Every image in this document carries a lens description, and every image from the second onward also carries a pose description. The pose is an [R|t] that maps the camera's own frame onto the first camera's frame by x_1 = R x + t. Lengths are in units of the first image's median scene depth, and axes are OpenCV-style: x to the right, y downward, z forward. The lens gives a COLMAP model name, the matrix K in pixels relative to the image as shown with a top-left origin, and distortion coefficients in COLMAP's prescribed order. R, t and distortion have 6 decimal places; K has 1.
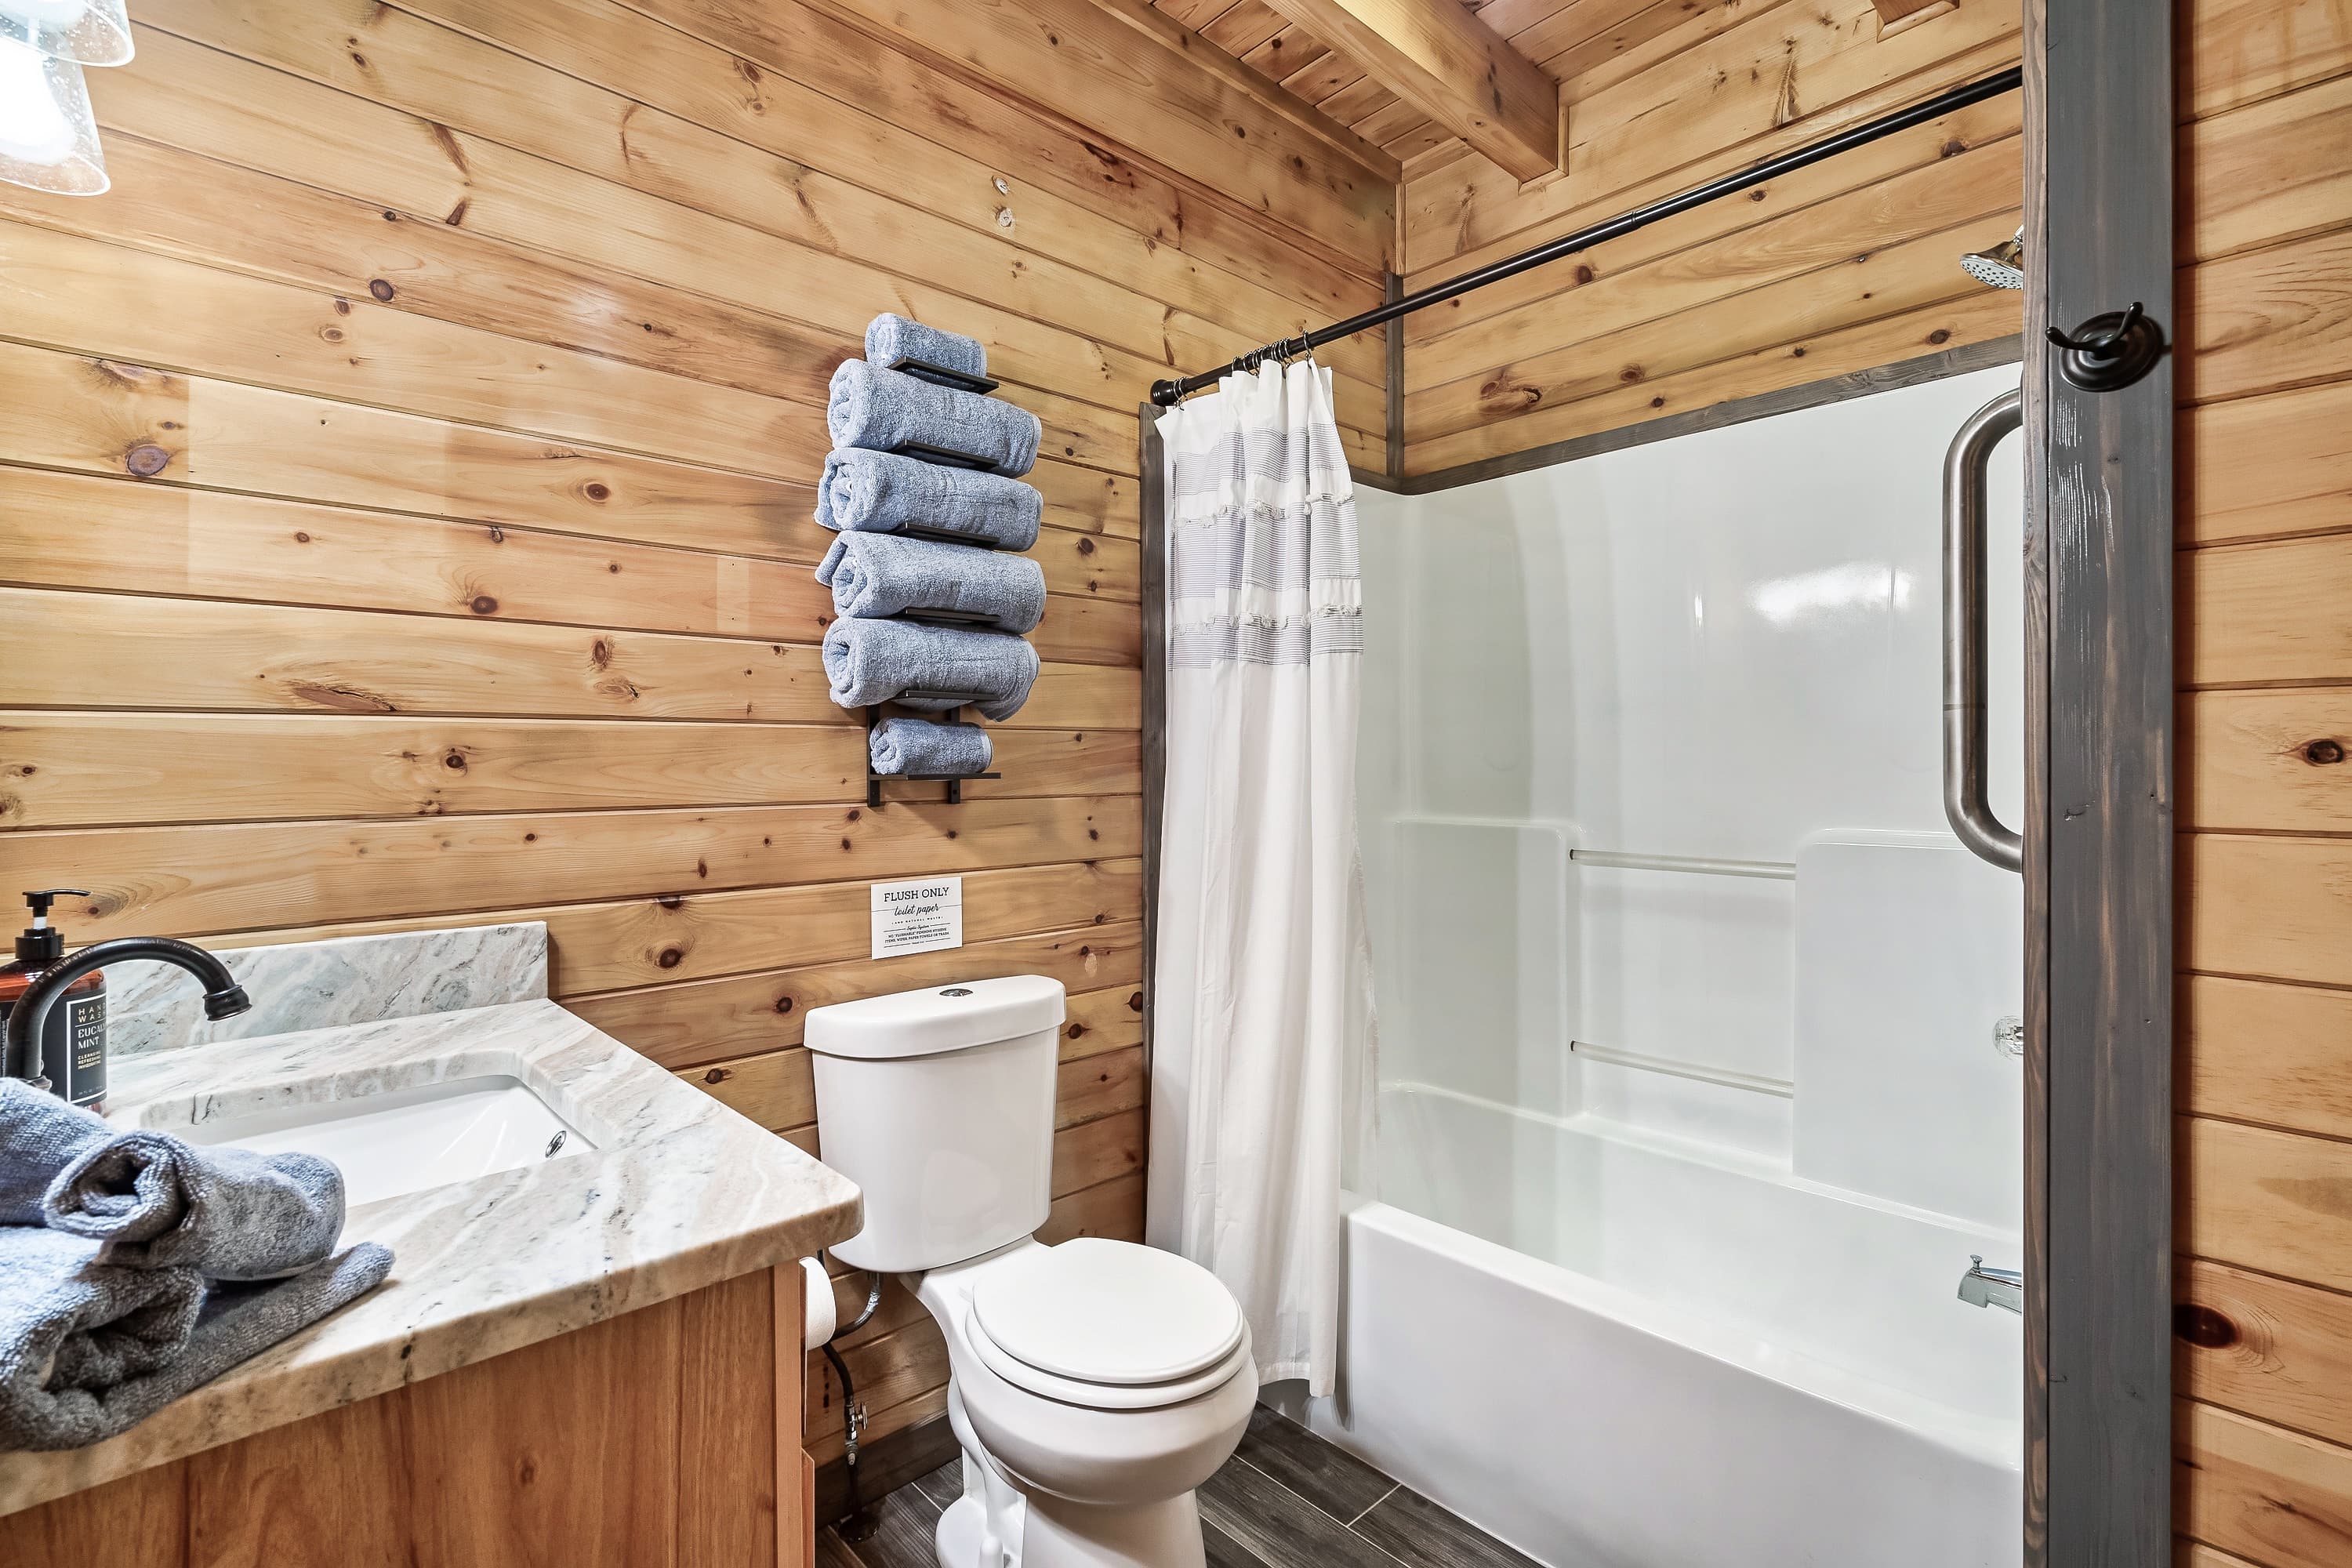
lens RADIAL K [[1073.3, 0, 1167.7], [0, 1073.3, 780.1], [0, 0, 1]] dist [-0.001557, 0.000715]
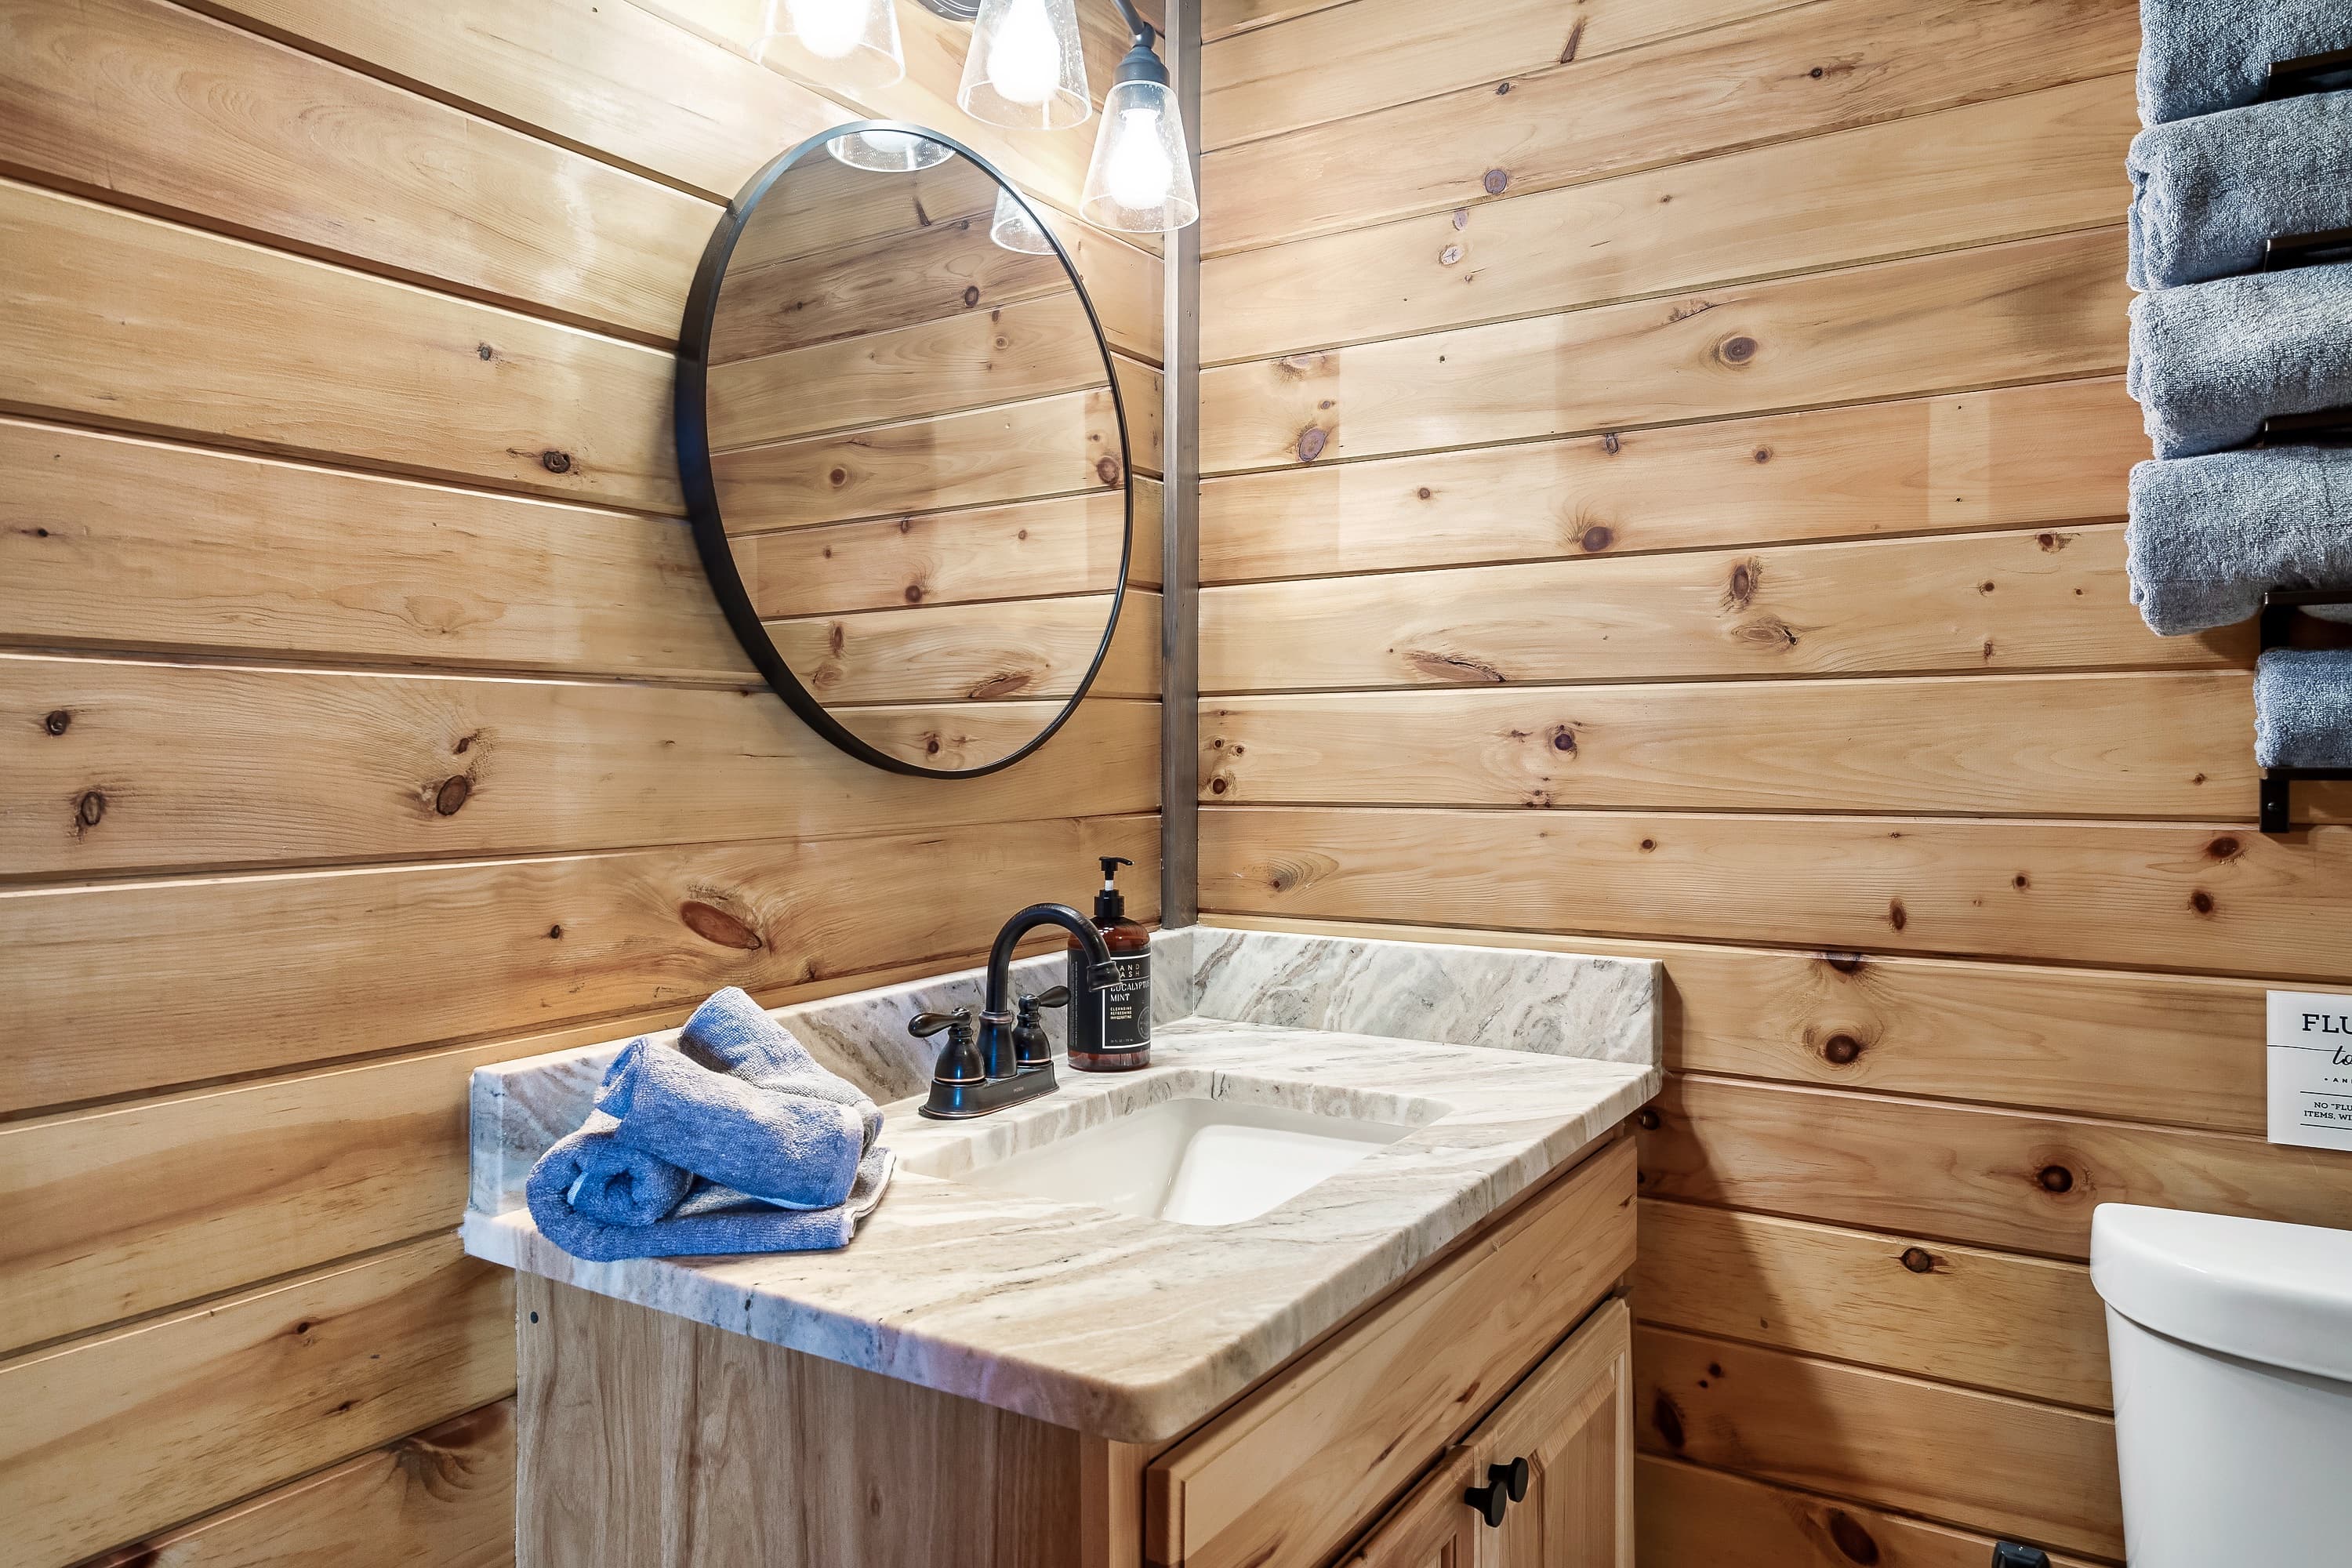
lens RADIAL K [[1550.0, 0, 1167.3], [0, 1550.0, 764.4], [0, 0, 1]] dist [0.006564, 0.004536]
pose [[0.251460, 0.015223, -0.967748, 0.367060], [-0.012964, 0.999840, 0.012360, -0.010988], [0.967781, 0.009438, 0.251617, 0.424108]]
